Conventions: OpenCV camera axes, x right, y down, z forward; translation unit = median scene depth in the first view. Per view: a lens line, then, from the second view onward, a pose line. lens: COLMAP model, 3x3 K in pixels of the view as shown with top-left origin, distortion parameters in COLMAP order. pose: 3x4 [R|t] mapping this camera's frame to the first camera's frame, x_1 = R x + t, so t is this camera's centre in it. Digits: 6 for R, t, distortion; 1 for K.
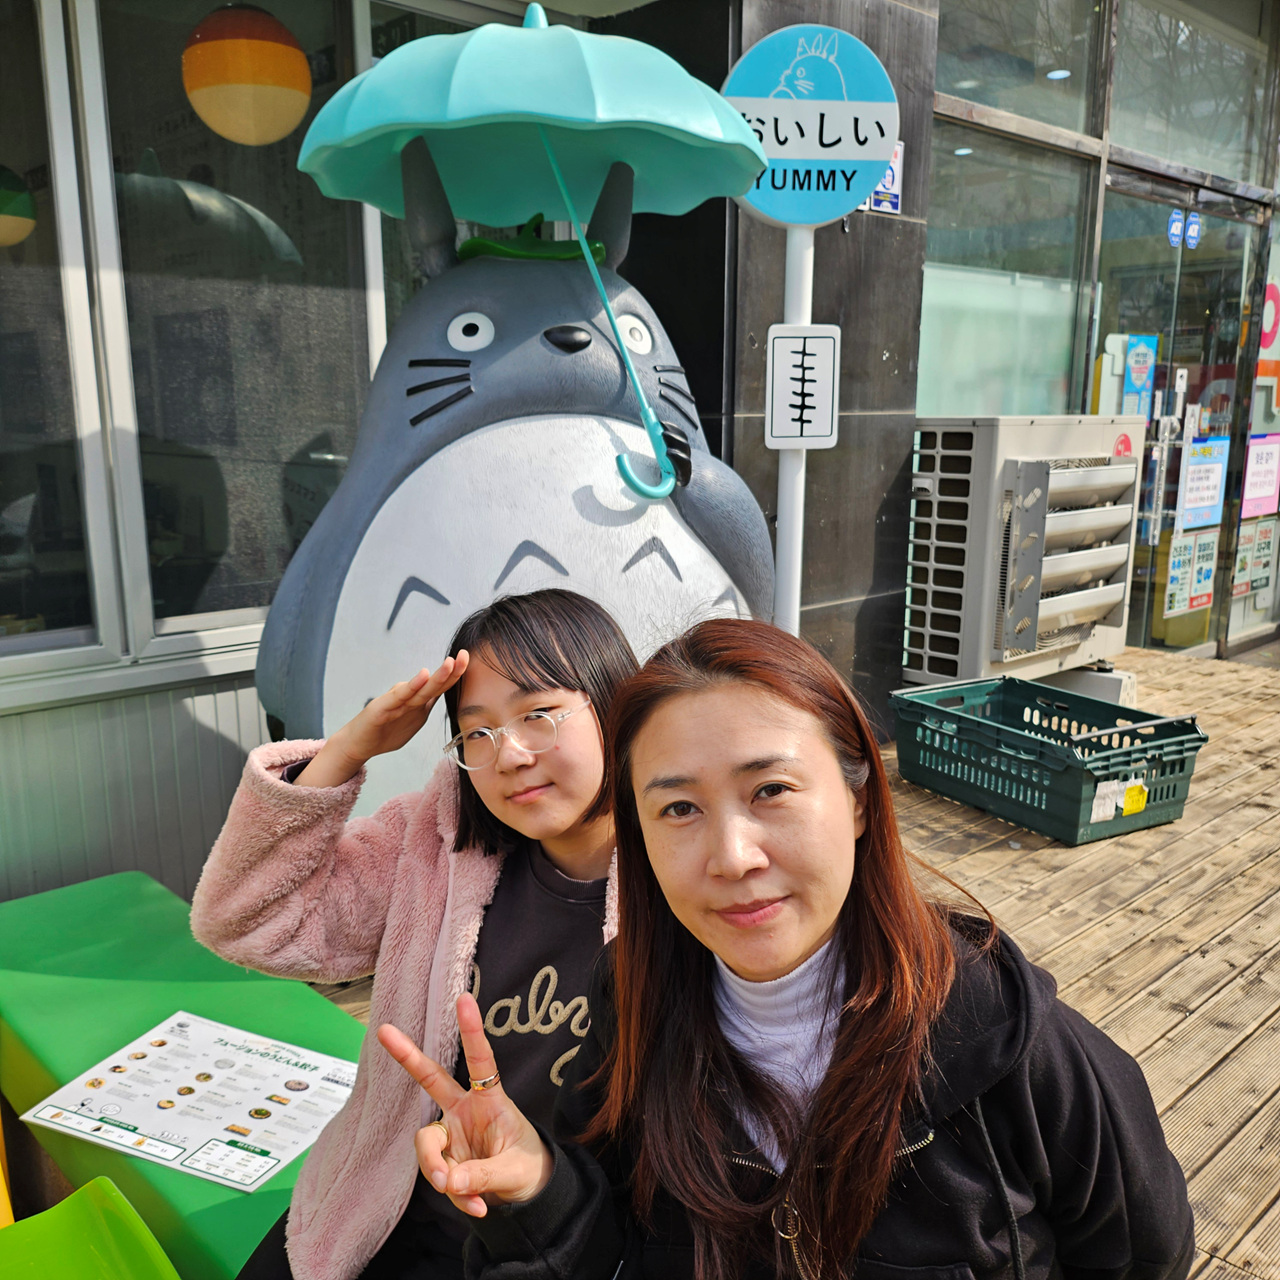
lens RADIAL K [[1210.3, 0, 617.1], [0, 1210.3, 665.9], [0, 0, 1]] dist [0.077559, -0.094899]
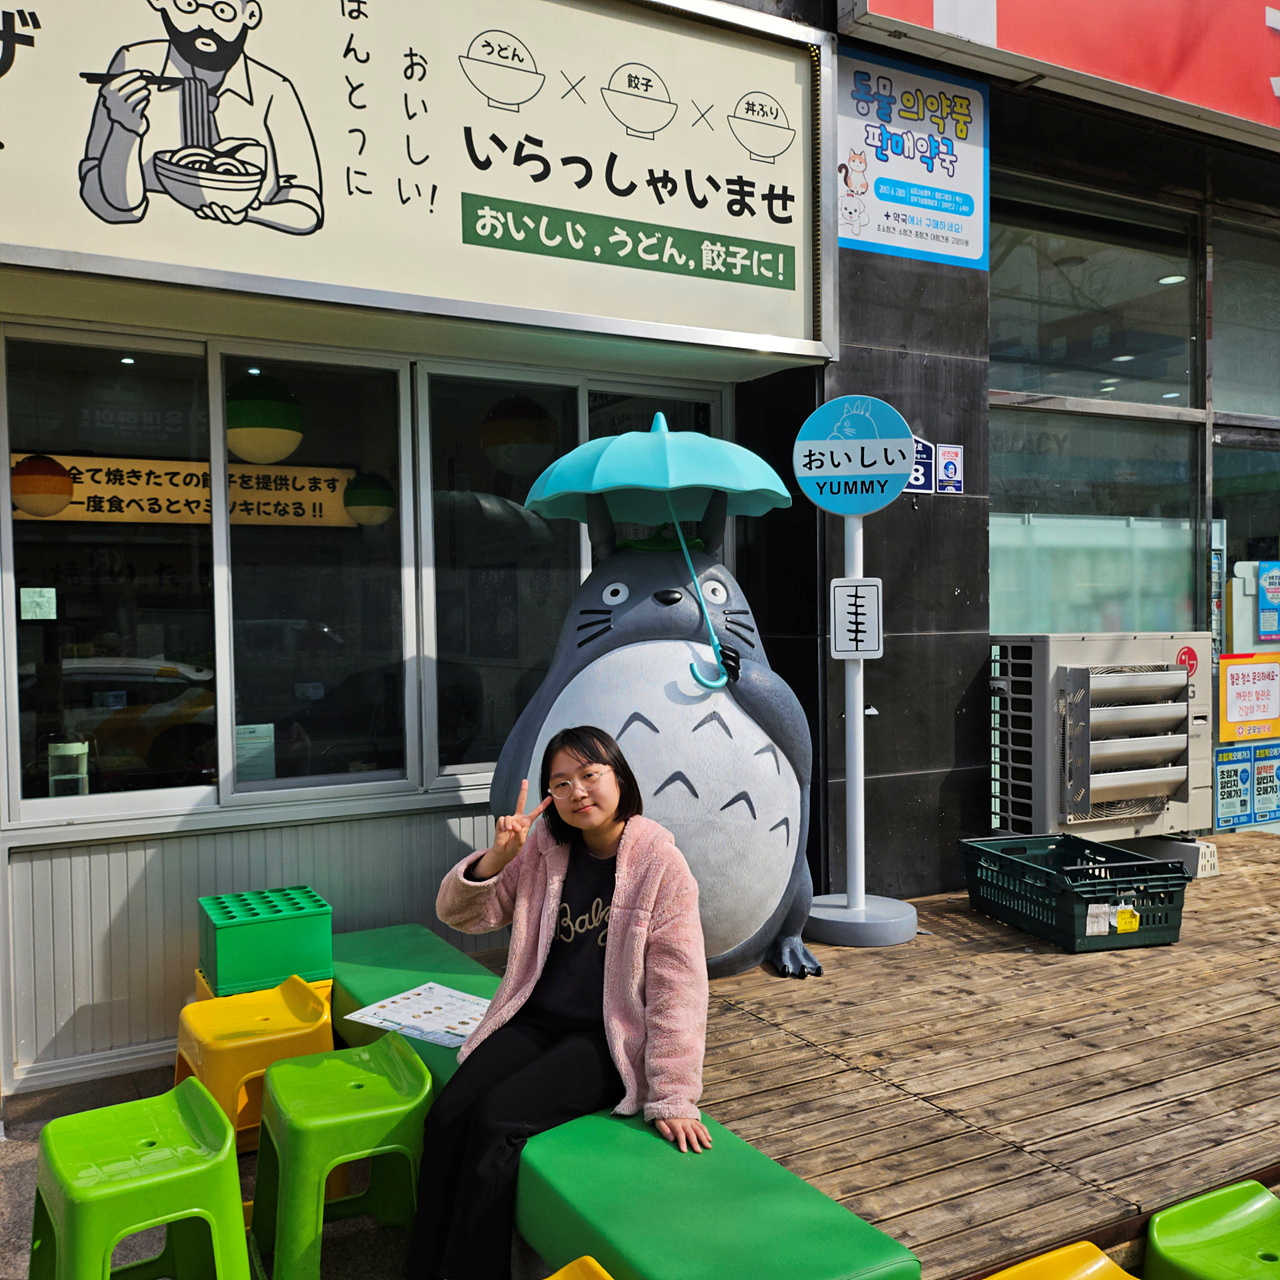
lens RADIAL K [[1210.3, 0, 617.1], [0, 1210.3, 665.9], [0, 0, 1]] dist [0.077559, -0.094899]
pose [[0.969101, -0.002597, -0.246651, 0.234365], [-0.039248, 0.985582, -0.164583, 0.083088], [0.243522, 0.169178, 0.955027, -0.474420]]
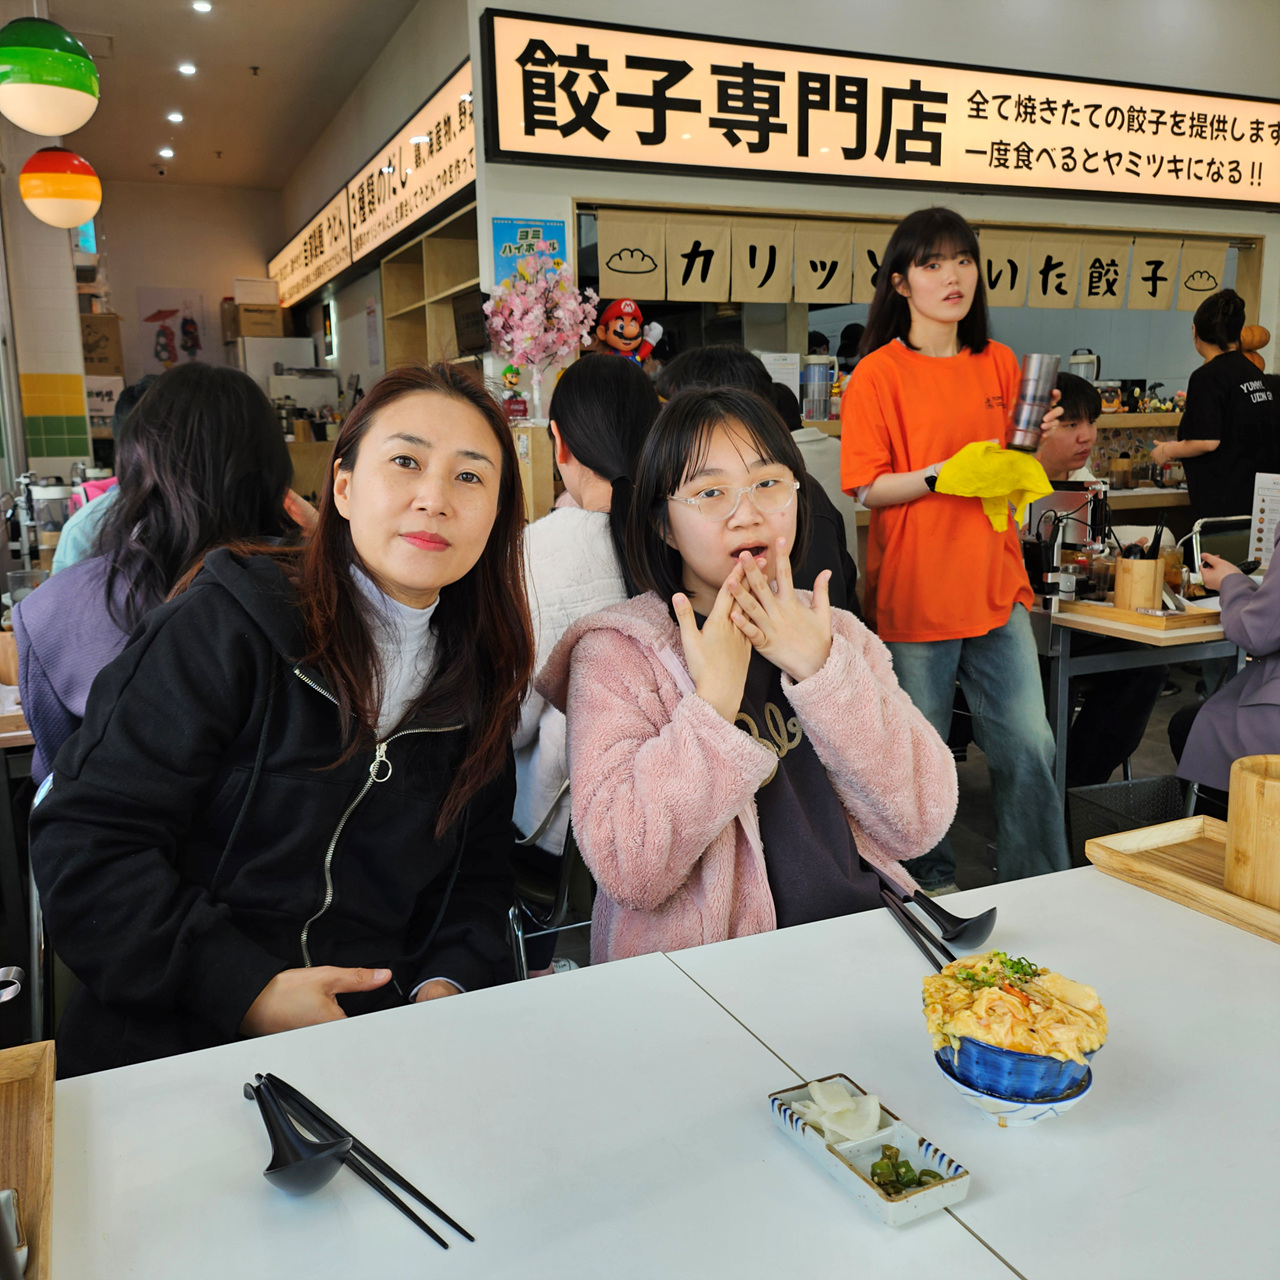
lens RADIAL K [[1208.3, 0, 629.3], [0, 1208.3, 636.3], [0, 0, 1]] dist [0.080706, -0.097274]
pose [[0.941503, 0.039758, -0.334650, -1.634256], [-0.054384, 0.997926, -0.034446, 0.078945], [0.332587, 0.050630, 0.941713, 0.101106]]
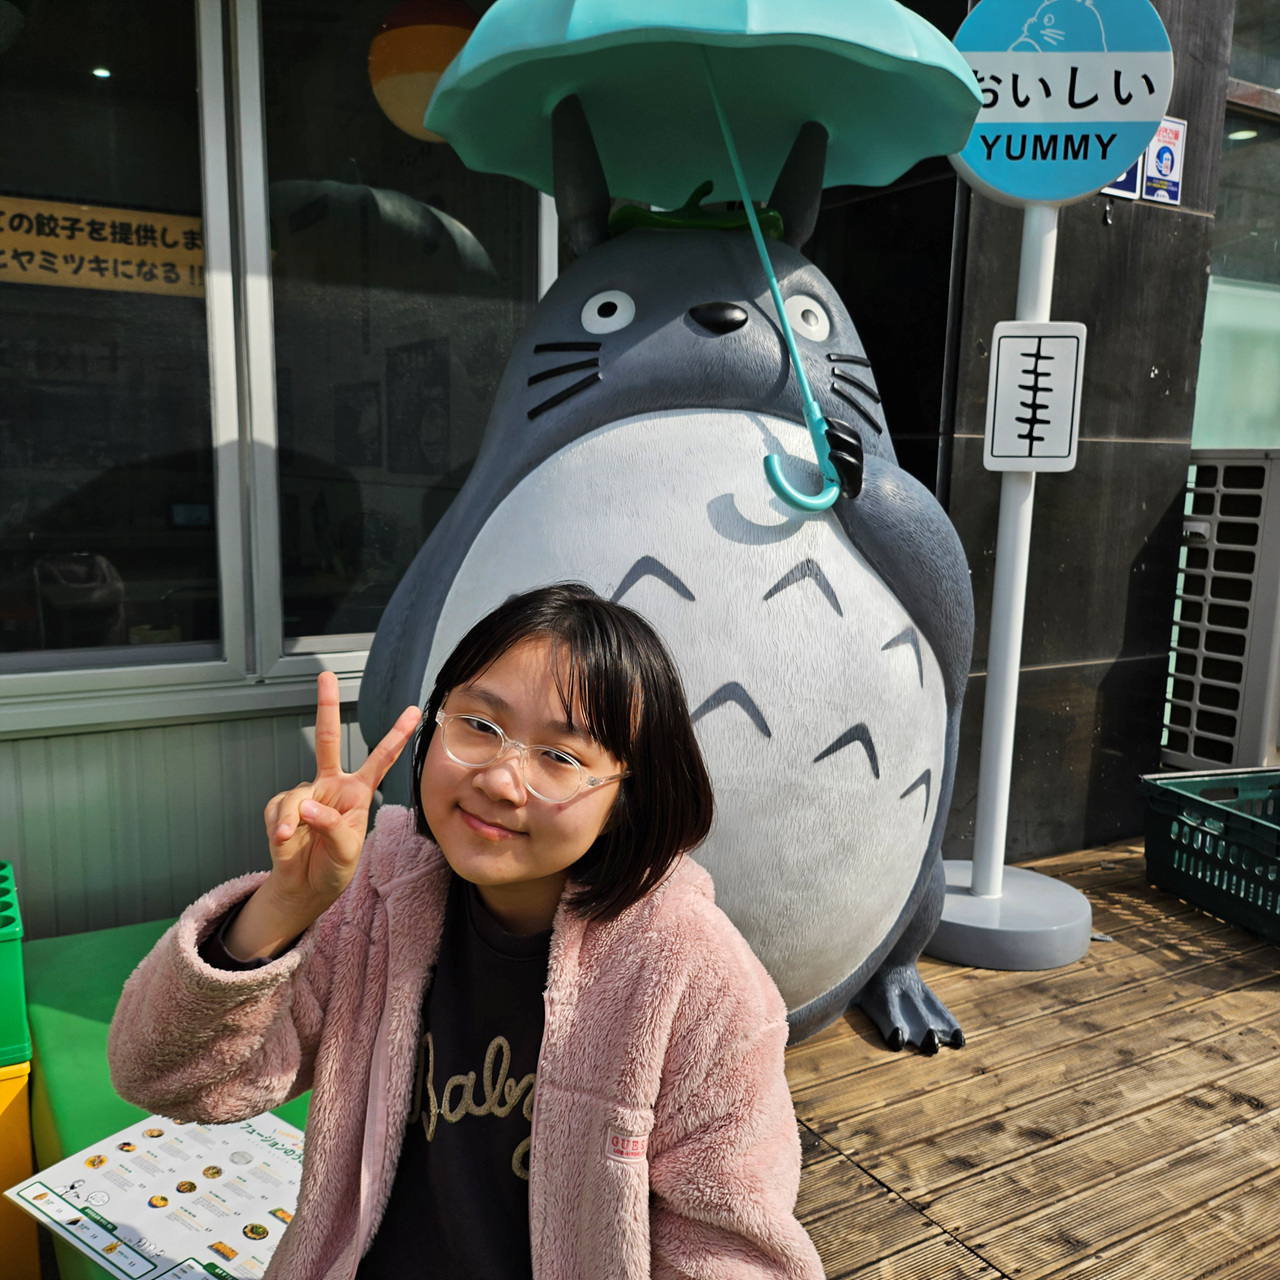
lens RADIAL K [[1210.3, 0, 617.1], [0, 1210.3, 665.9], [0, 0, 1]] dist [0.077559, -0.094899]
pose [[0.976673, 0.056048, -0.207289, 0.058269], [-0.065345, 0.997128, -0.038272, 0.002526], [0.204549, 0.050925, 0.977531, 0.142629]]
